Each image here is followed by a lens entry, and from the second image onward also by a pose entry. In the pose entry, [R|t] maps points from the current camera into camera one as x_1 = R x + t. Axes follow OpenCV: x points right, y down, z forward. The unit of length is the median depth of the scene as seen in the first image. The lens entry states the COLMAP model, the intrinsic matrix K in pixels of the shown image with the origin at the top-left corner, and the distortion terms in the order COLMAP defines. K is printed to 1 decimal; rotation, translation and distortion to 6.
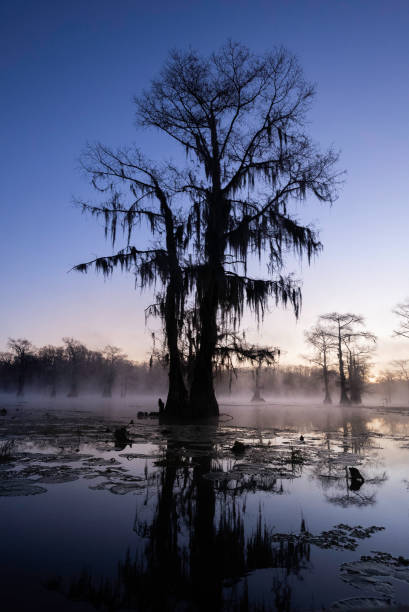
lens RADIAL K [[406.4, 0, 199.4], [0, 406.4, 306.9], [0, 0, 1]] dist [-0.012045, -0.000633]
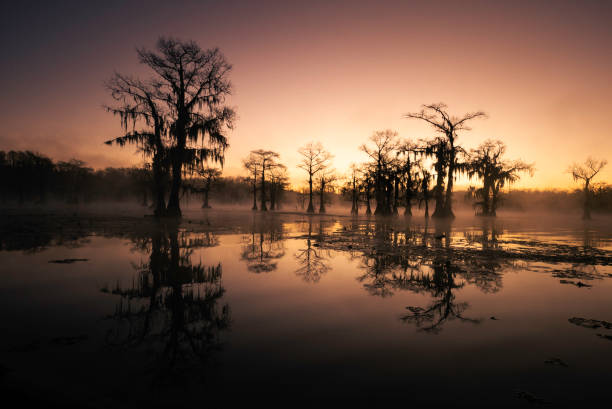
lens RADIAL K [[406.4, 0, 308.2], [0, 406.4, 201.8], [0, 0, 1]] dist [-0.012045, -0.000633]
pose [[0.932649, 0.005876, 0.360738, -0.091274], [-0.083470, 0.976255, 0.199899, -0.265827], [-0.350997, -0.216547, 0.910993, -1.064727]]
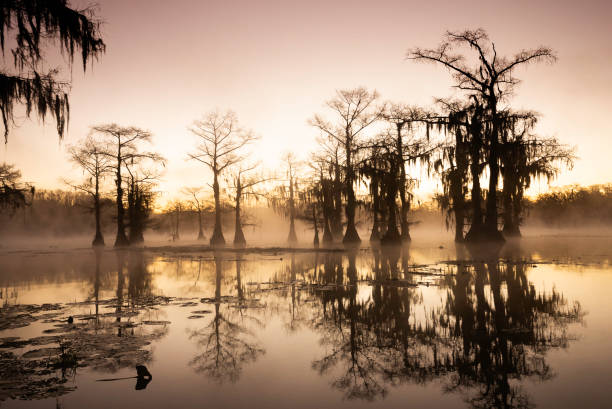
lens RADIAL K [[552.3, 0, 302.2], [0, 552.3, 204.2], [0, 0, 1]] dist [0.060651, 0.036890]
pose [[0.794335, -0.007868, 0.607429, -0.018494], [-0.095917, 0.985749, 0.138200, -0.035360], [-0.599859, -0.168040, 0.782260, -0.026806]]
